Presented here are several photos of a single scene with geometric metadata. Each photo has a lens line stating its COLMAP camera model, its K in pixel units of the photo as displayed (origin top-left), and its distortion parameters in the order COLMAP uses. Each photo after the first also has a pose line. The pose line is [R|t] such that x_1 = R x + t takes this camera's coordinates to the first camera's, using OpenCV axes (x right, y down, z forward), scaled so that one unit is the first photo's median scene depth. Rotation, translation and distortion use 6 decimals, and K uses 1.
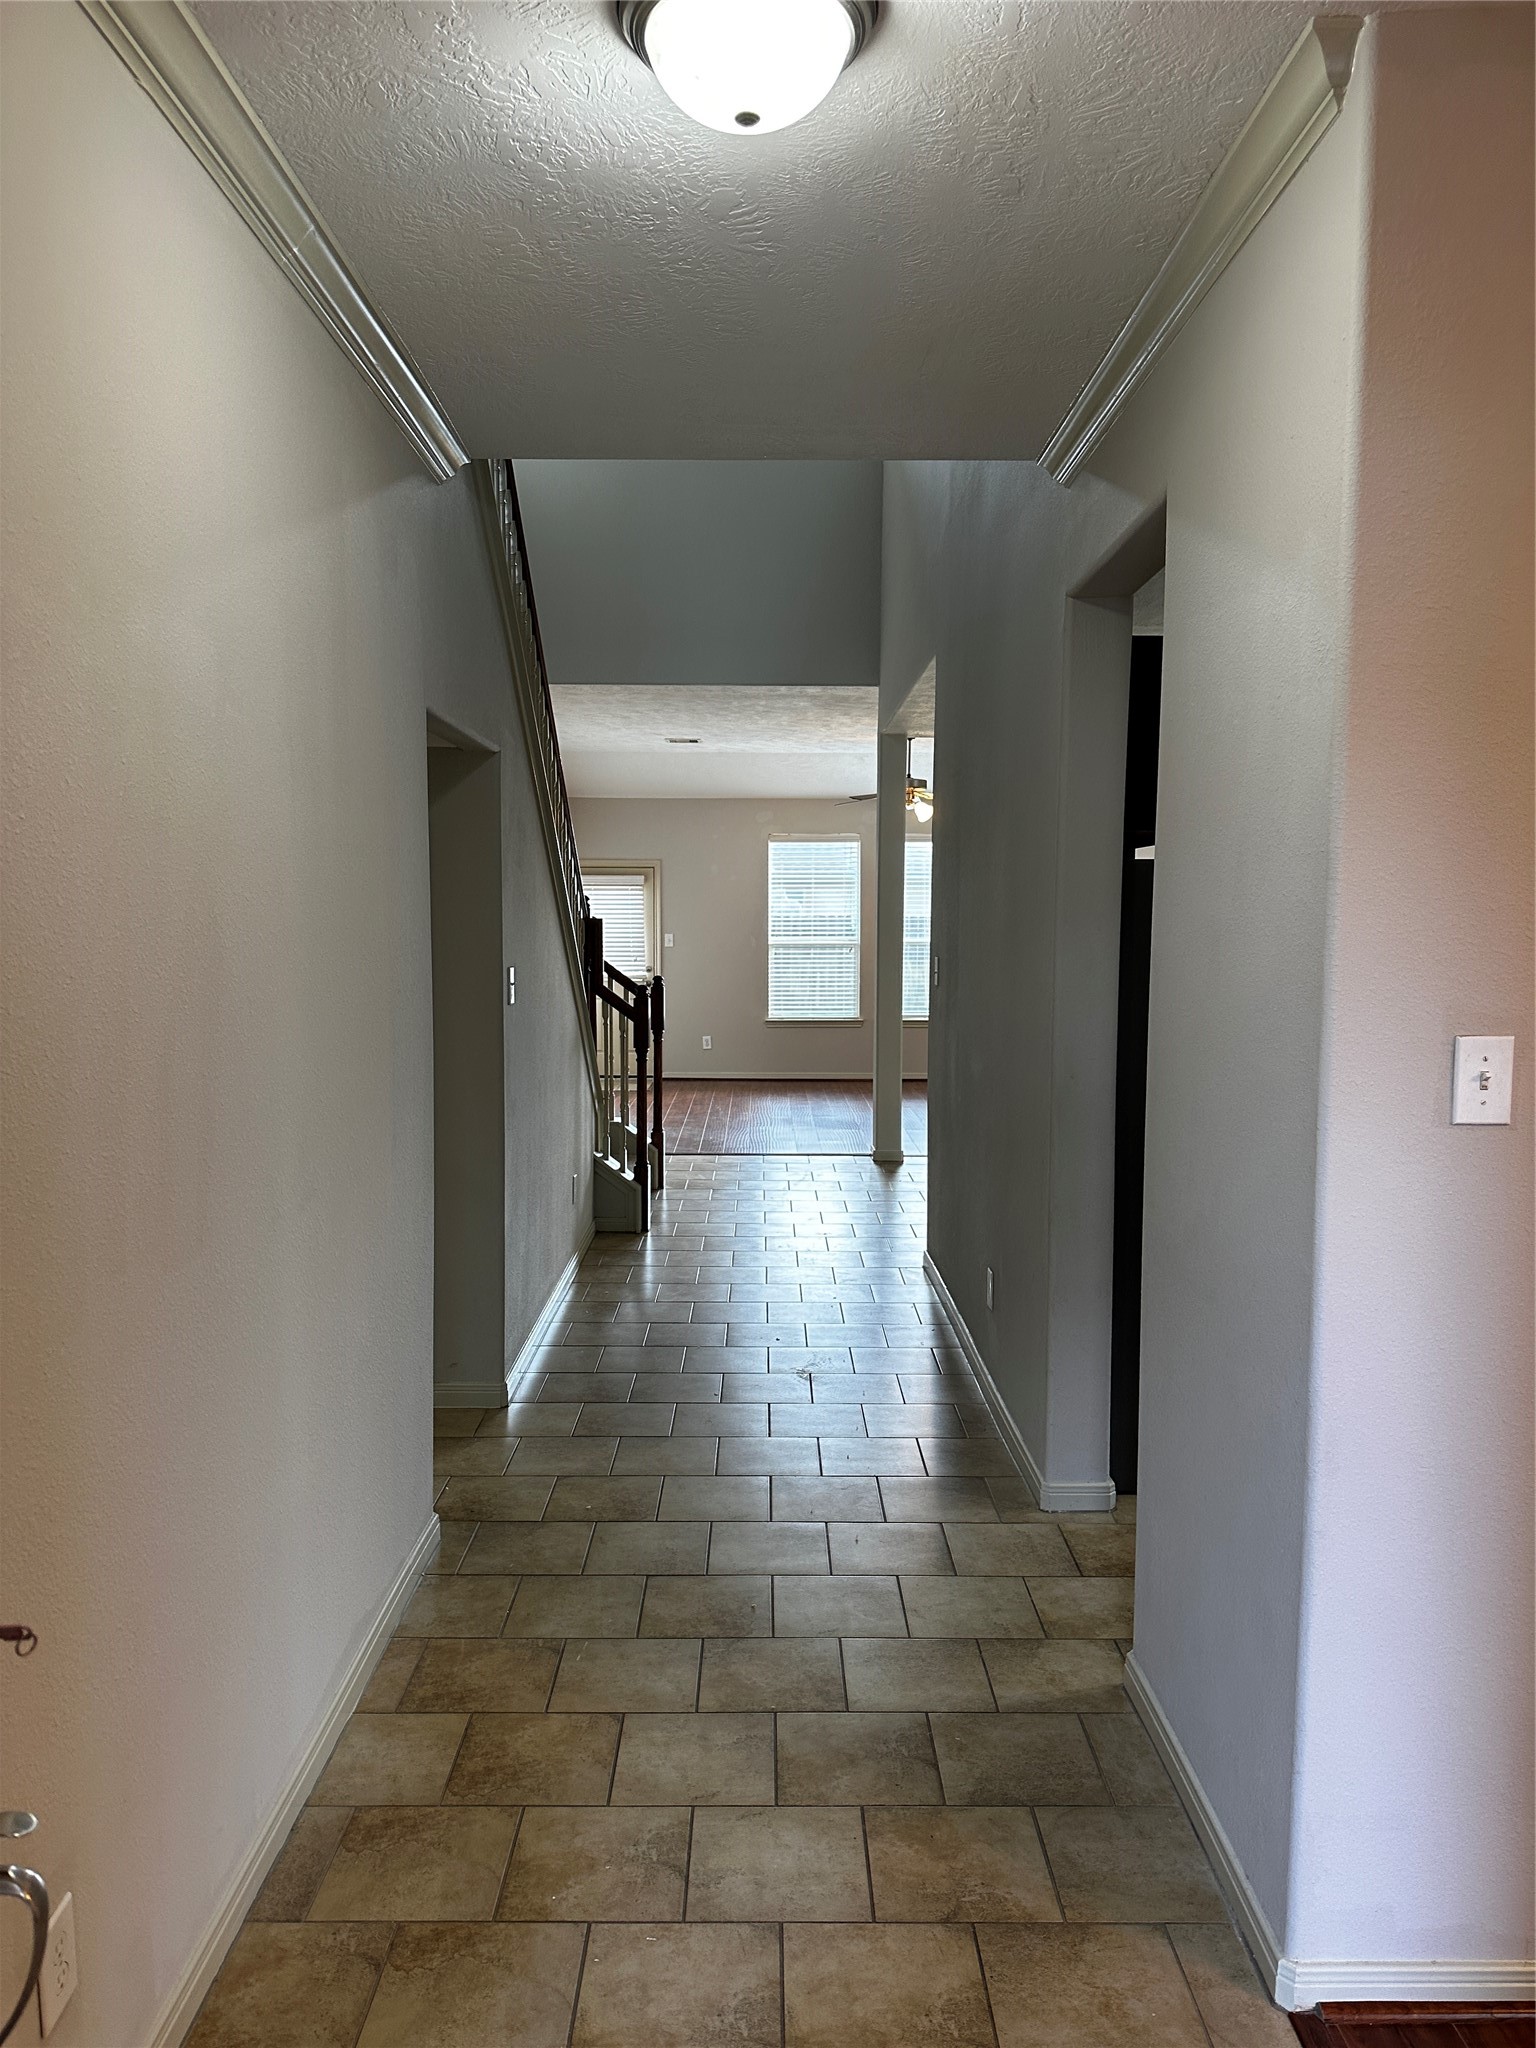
lens RADIAL K [[1429.5, 0, 768.0], [0, 1429.5, 1024.0], [0, 0, 1]] dist [0.109580, -0.138604]
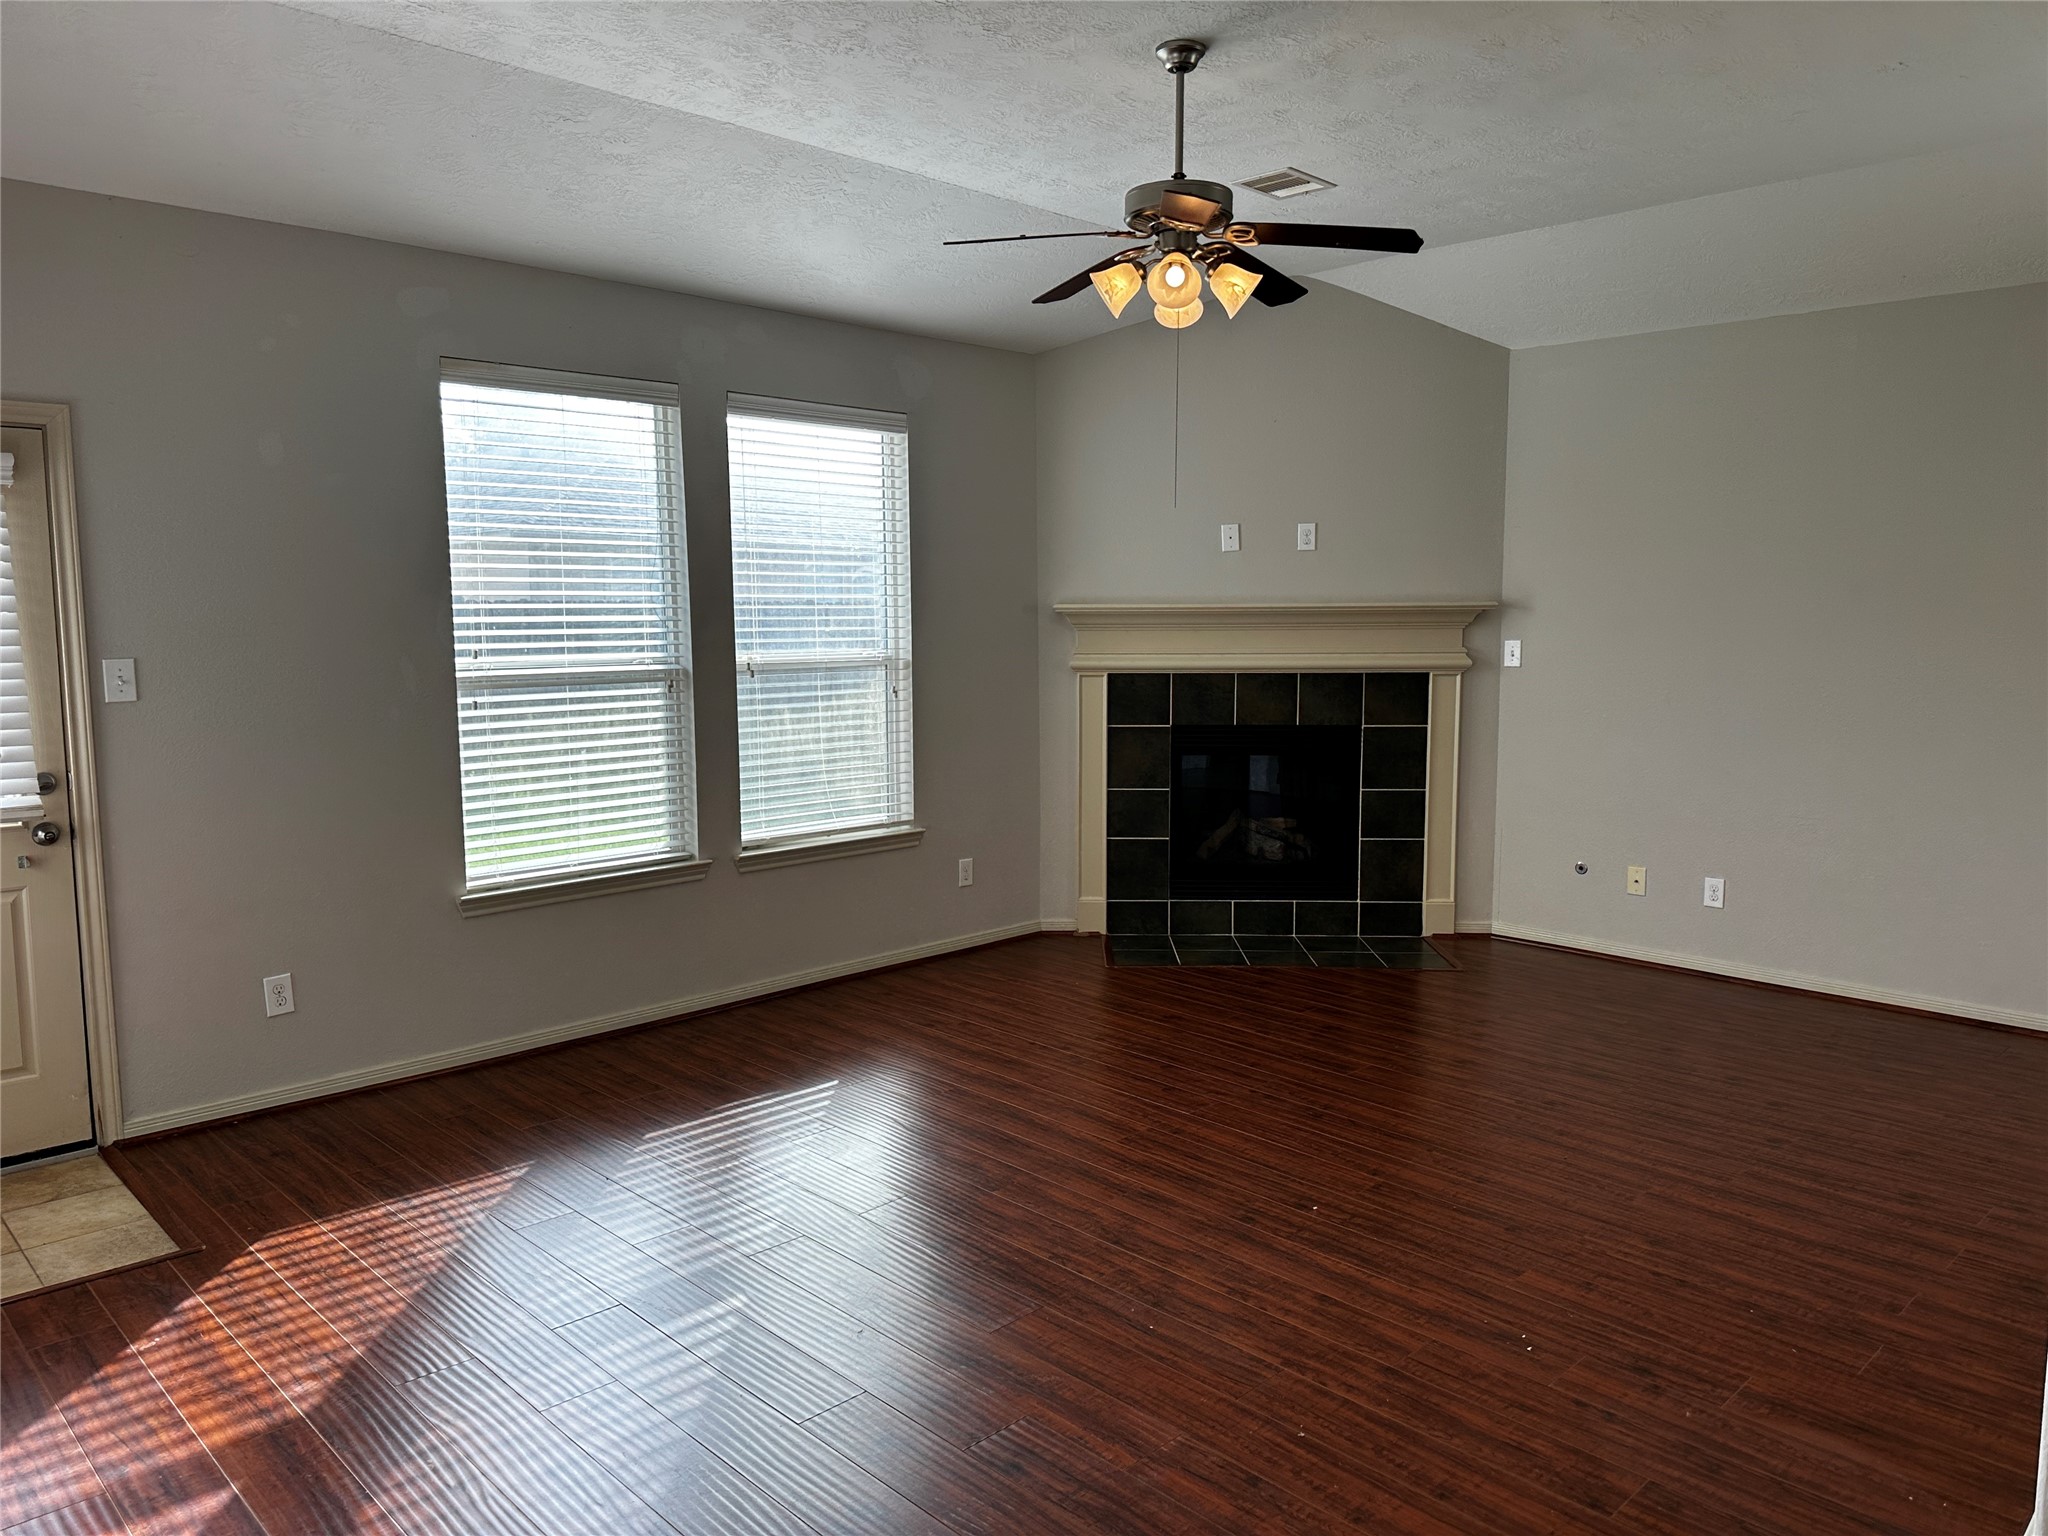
lens RADIAL K [[1429.5, 0, 1031.5], [0, 1429.5, 764.7], [0, 0, 1]] dist [0.109580, -0.138604]
pose [[0.715210, -0.082139, 0.694066, -0.145624], [0.056530, 0.996615, 0.059691, -0.048555], [-0.696619, -0.003456, 0.717433, 0.650995]]
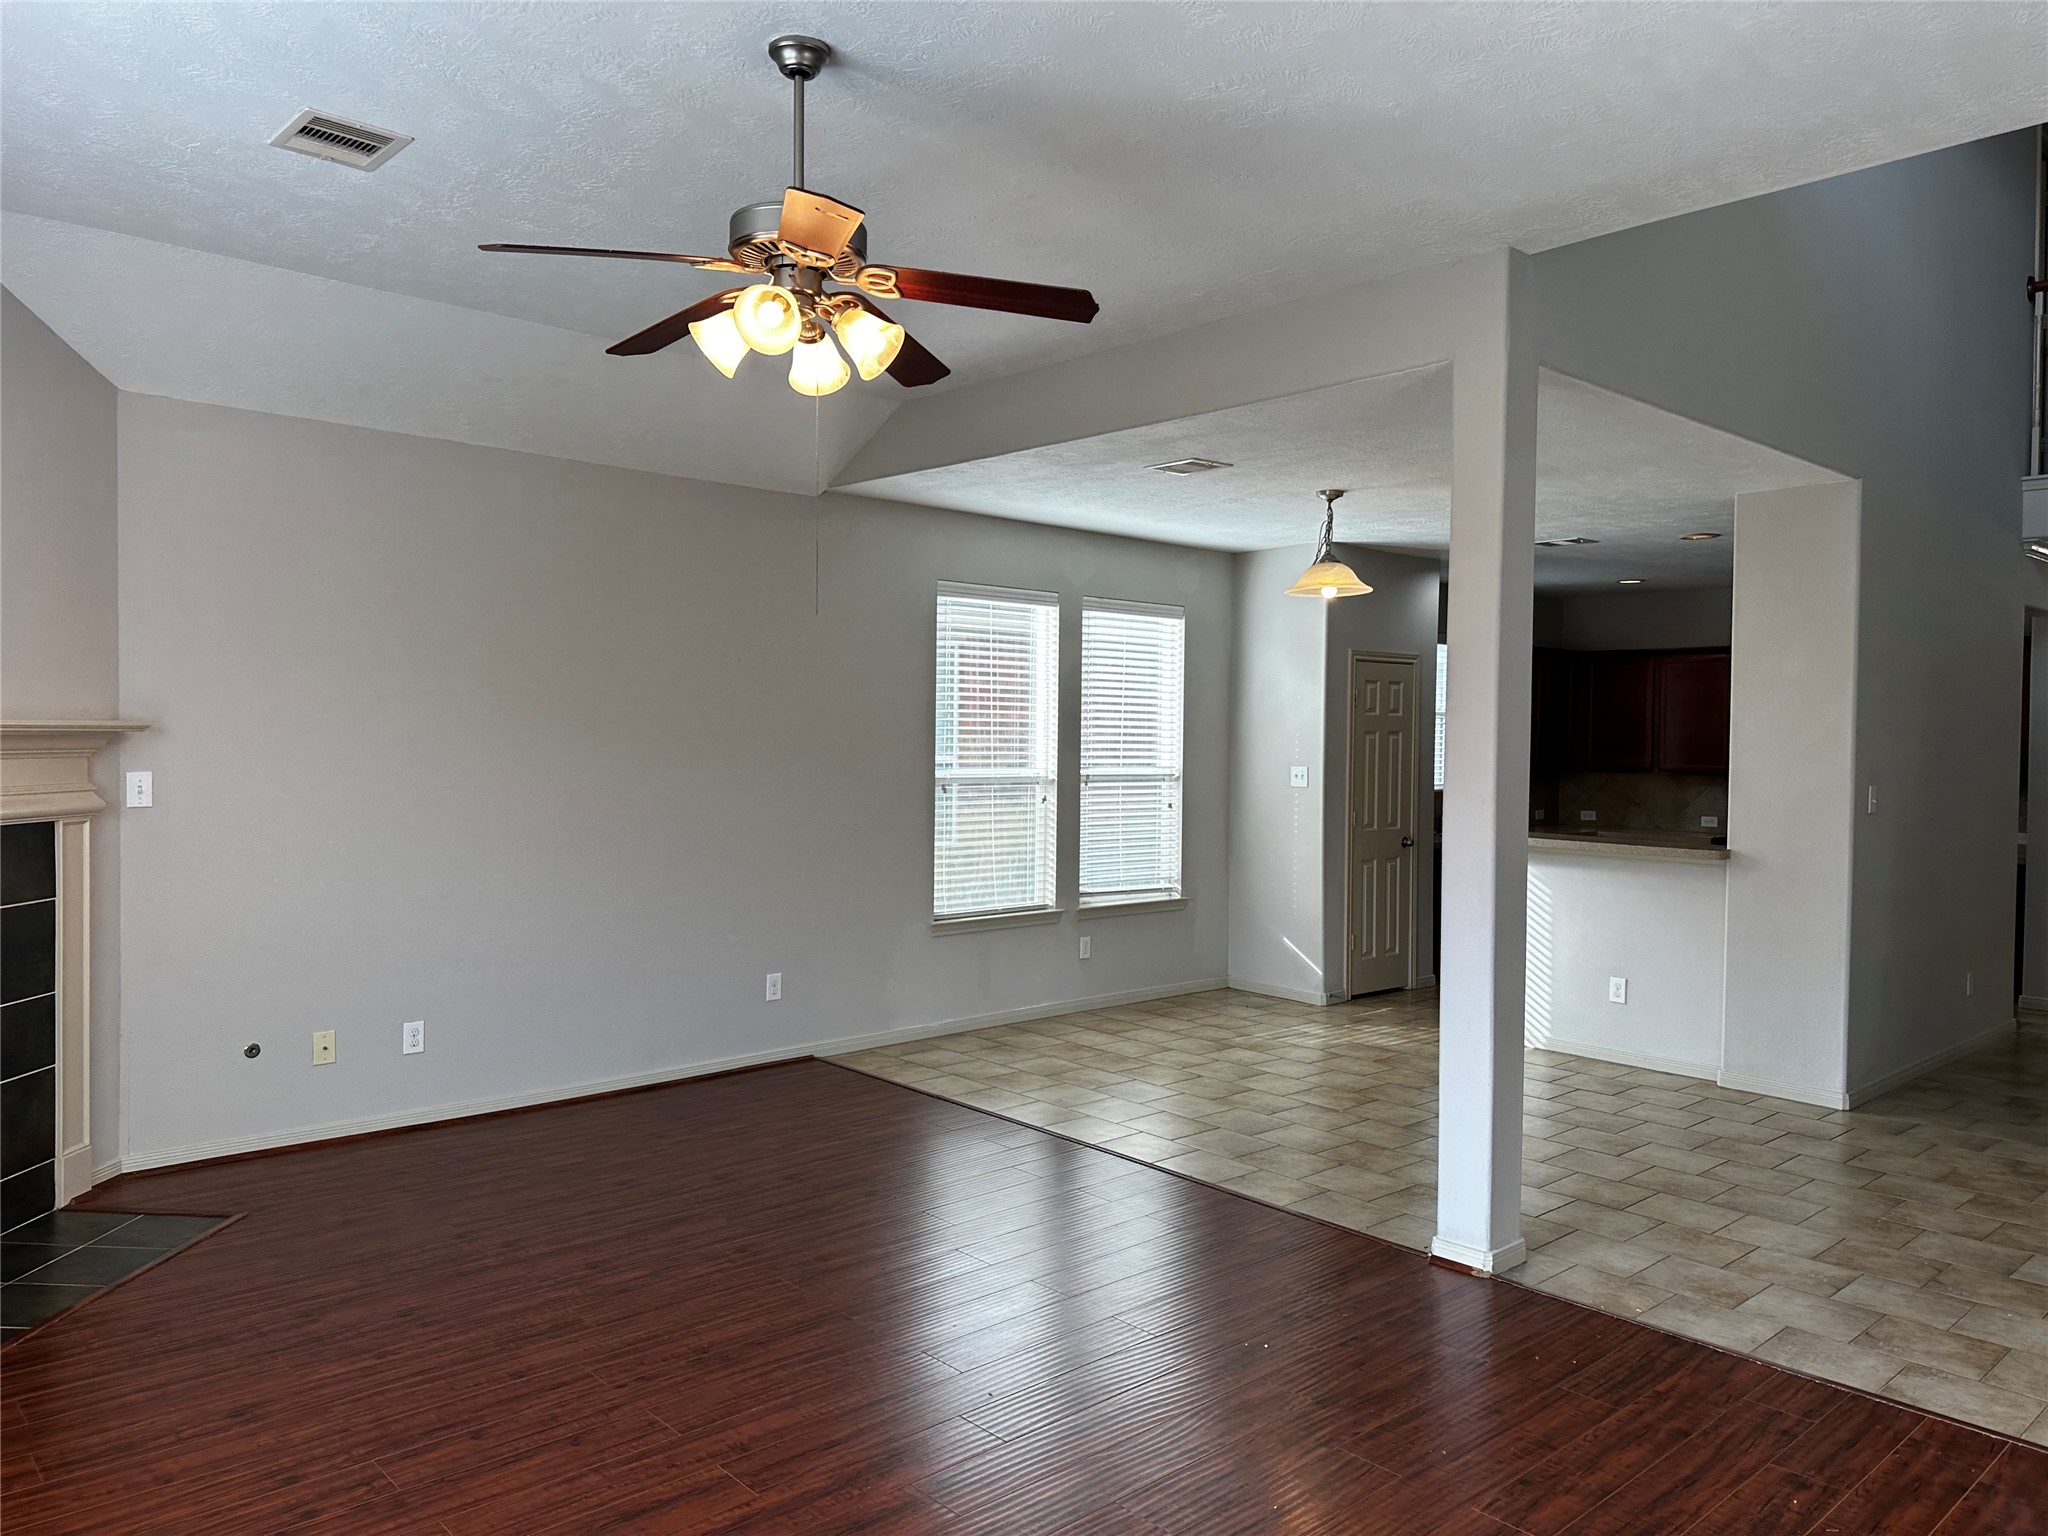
lens RADIAL K [[1429.5, 0, 1031.5], [0, 1429.5, 764.7], [0, 0, 1]] dist [0.109580, -0.138604]
pose [[-0.674914, -0.032622, 0.737175, -0.112268], [0.033984, 0.996588, 0.075216, -0.073724], [-0.737114, 0.075817, -0.671502, 0.966533]]
